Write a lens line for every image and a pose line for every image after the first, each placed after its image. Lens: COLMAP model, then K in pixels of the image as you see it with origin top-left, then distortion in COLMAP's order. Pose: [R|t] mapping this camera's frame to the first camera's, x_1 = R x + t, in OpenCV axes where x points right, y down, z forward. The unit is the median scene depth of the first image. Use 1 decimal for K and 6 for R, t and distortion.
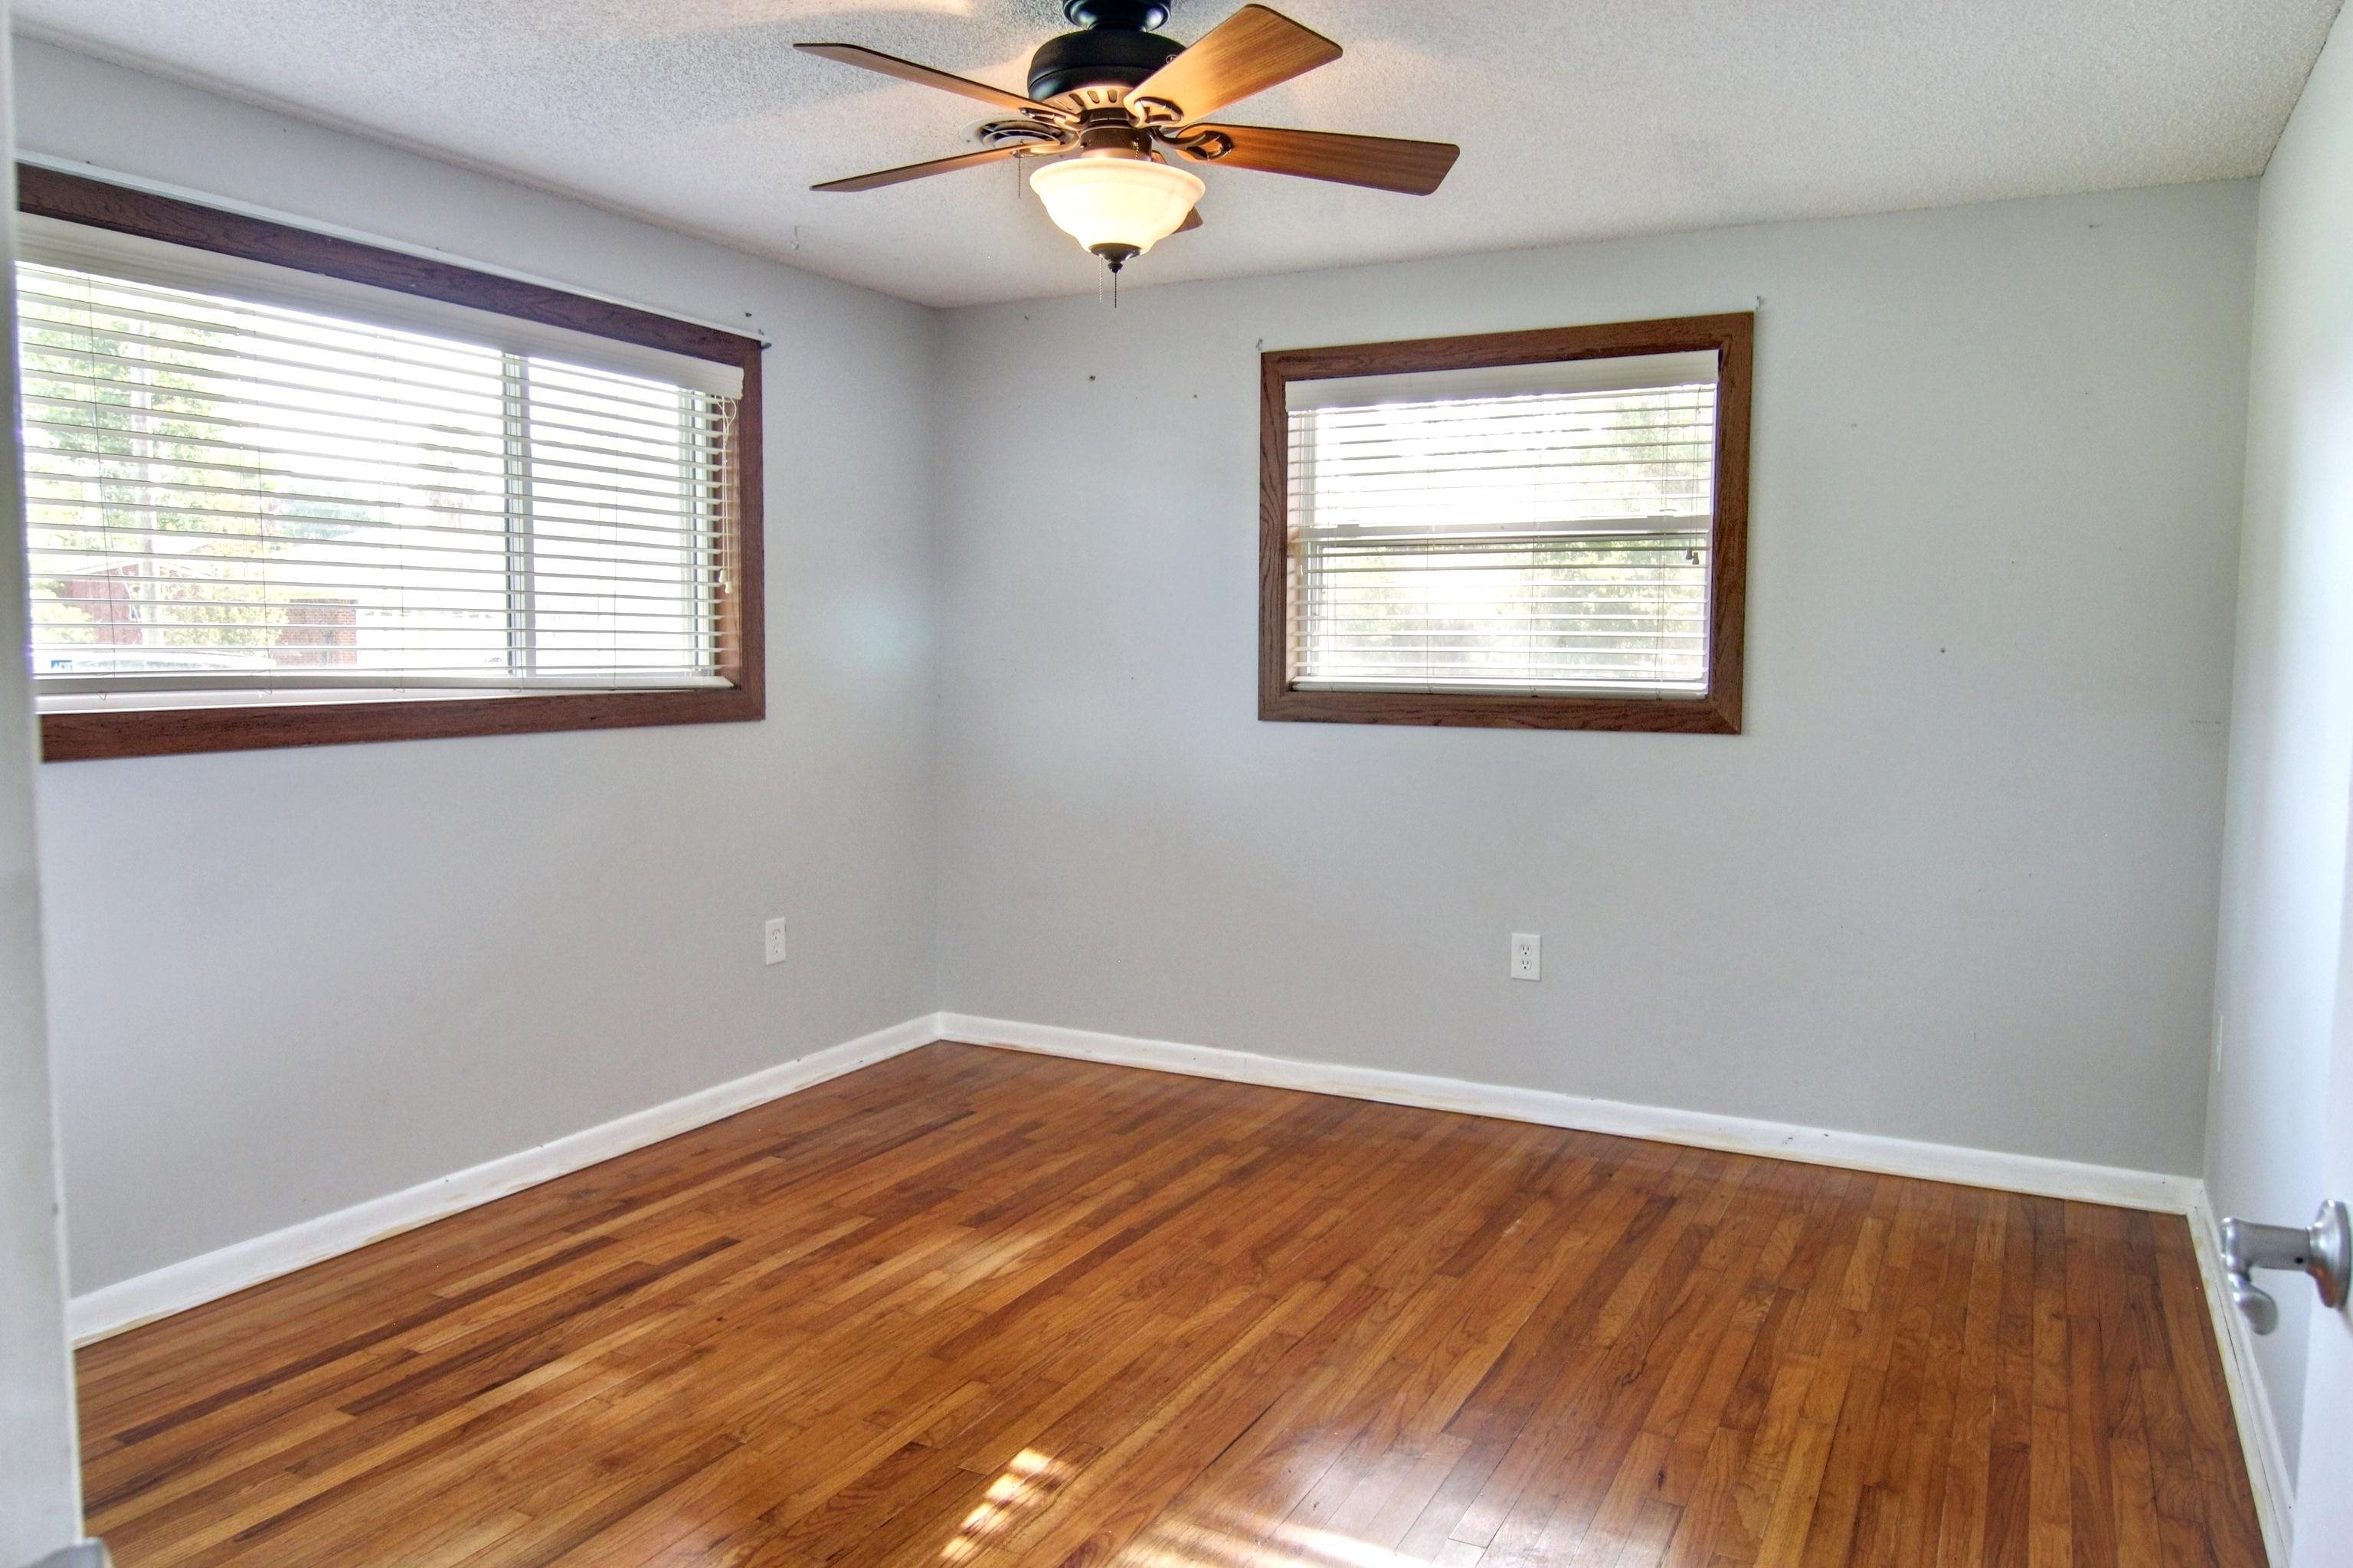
lens RADIAL K [[1655.1, 0, 1187.1], [0, 1655.1, 792.8], [0, 0, 1]] dist [-0.001366, -0.012606]
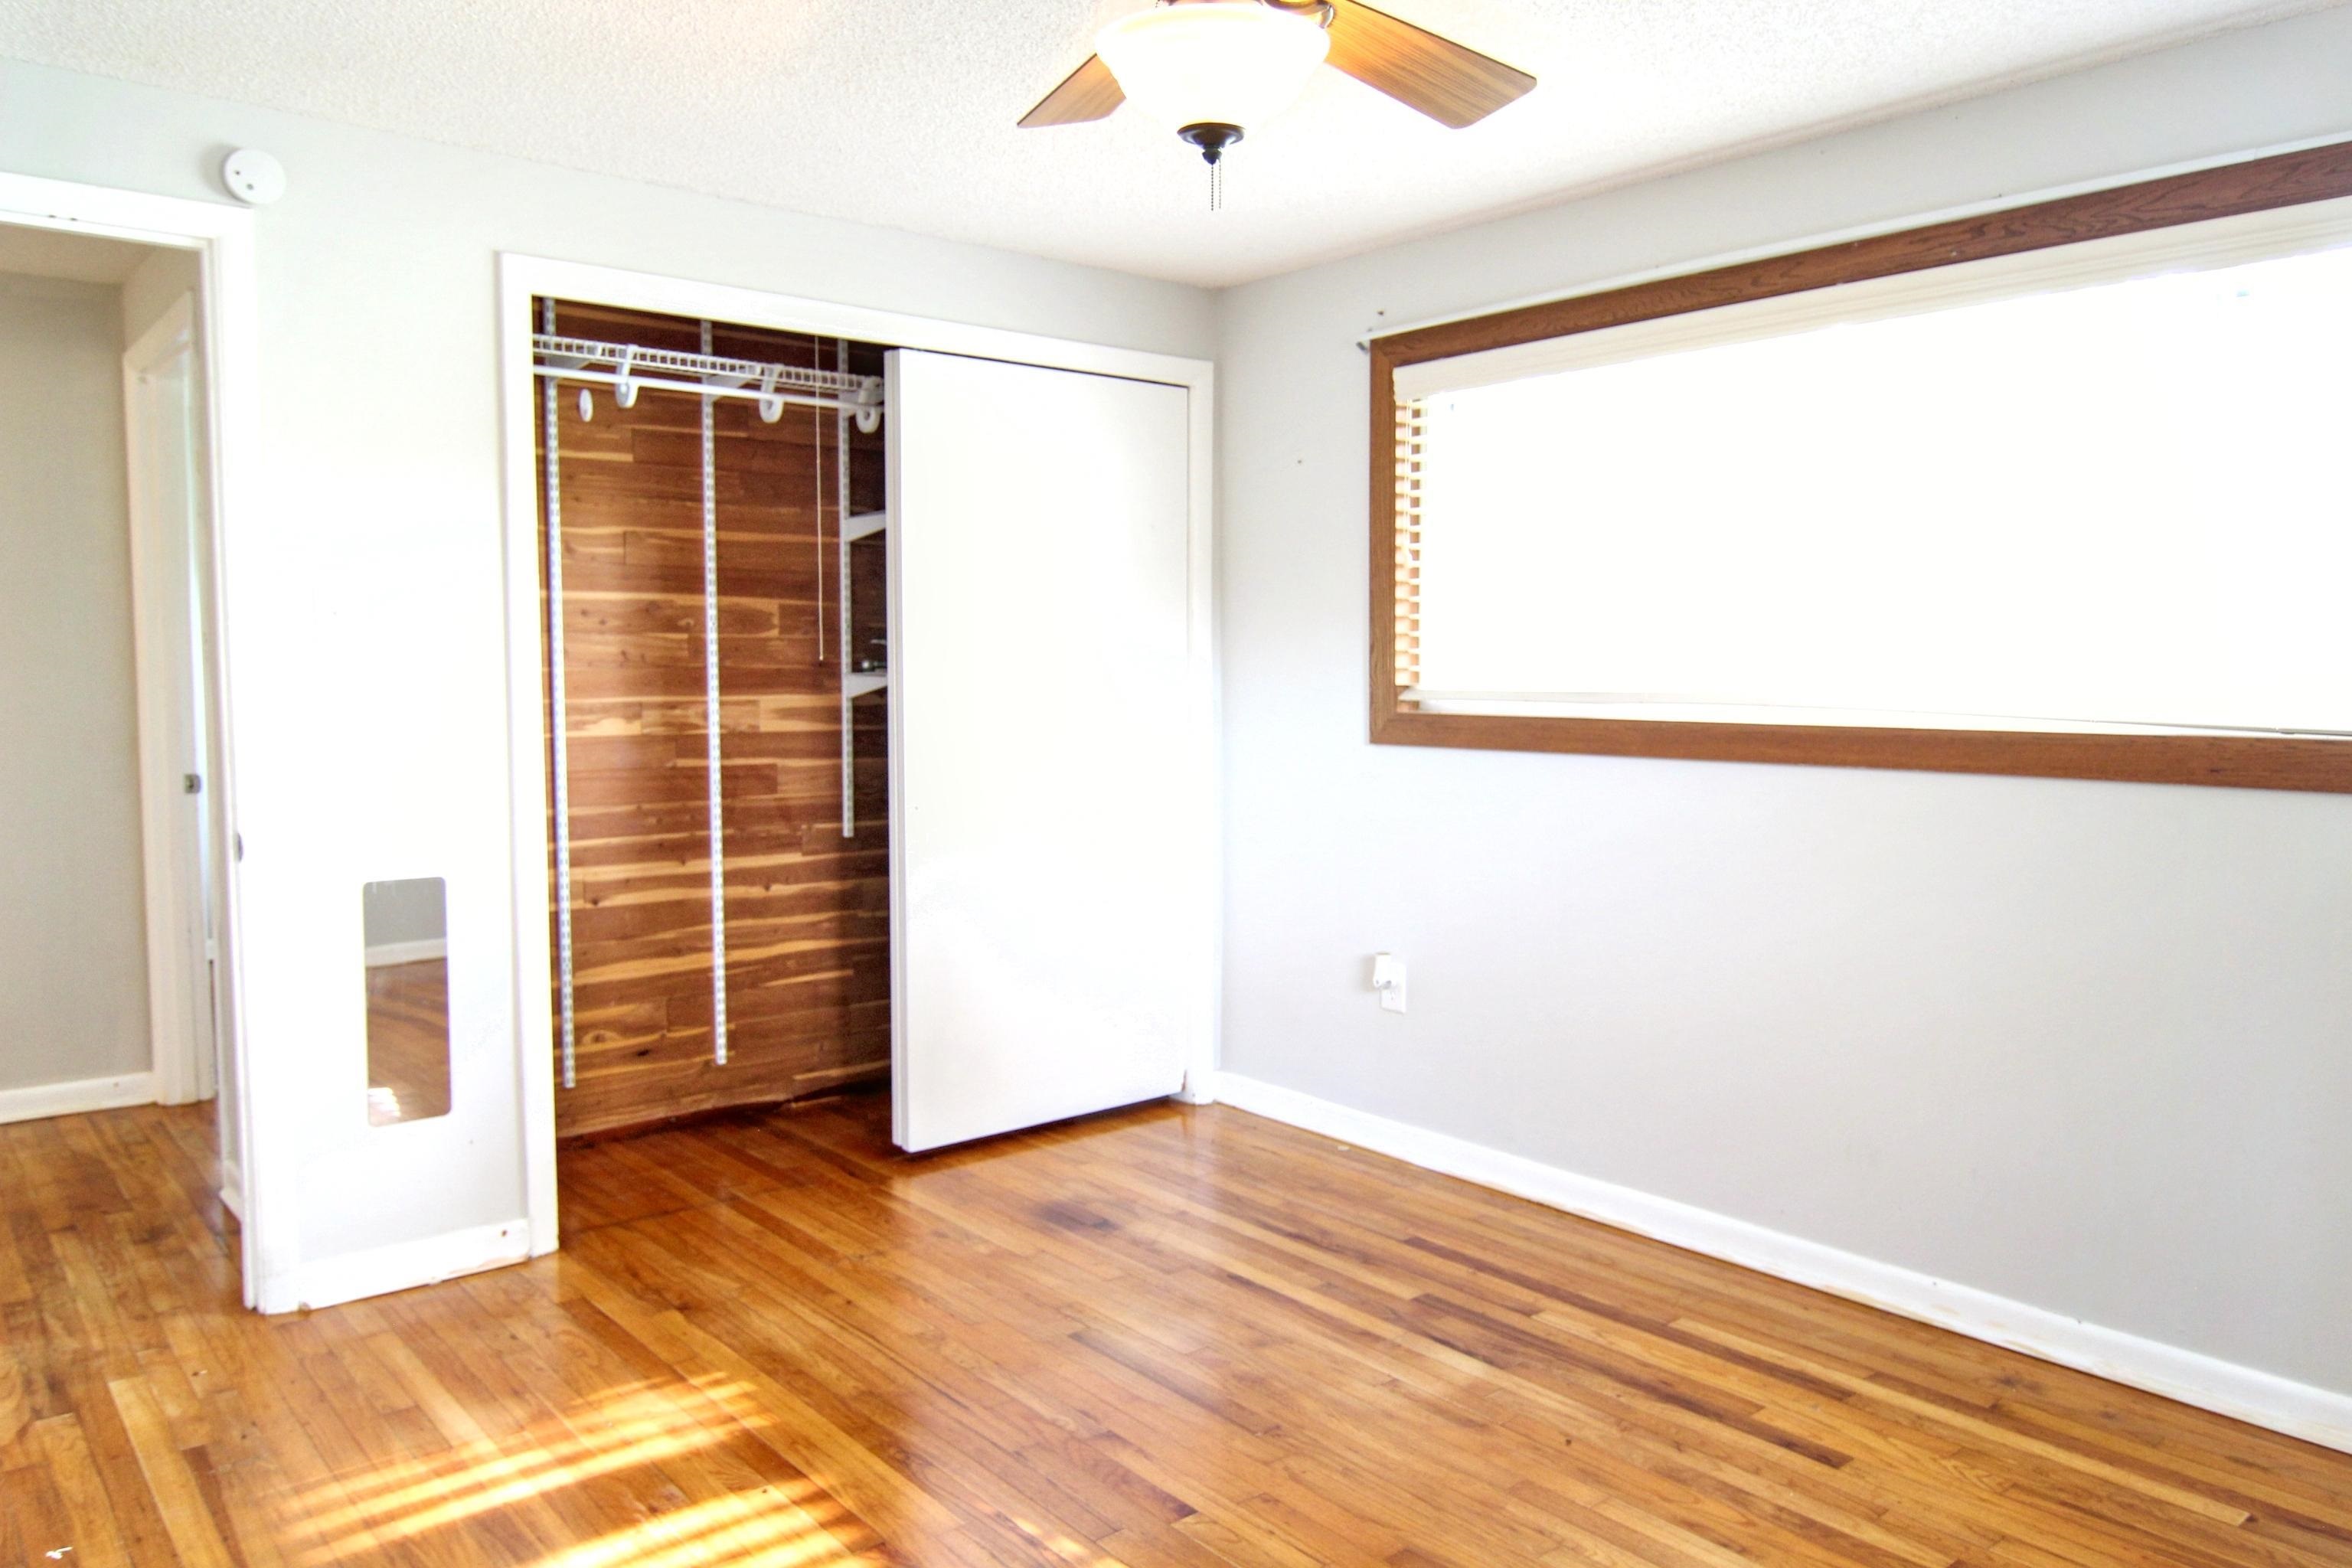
lens RADIAL K [[1654.3, 0, 1182.9], [0, 1654.3, 783.2], [0, 0, 1]] dist [-0.001366, -0.012606]
pose [[-0.386714, 0.065273, -0.919887, 0.555189], [-0.086860, 0.990479, 0.106798, -0.095167], [0.918100, 0.121202, -0.377363, 1.074831]]
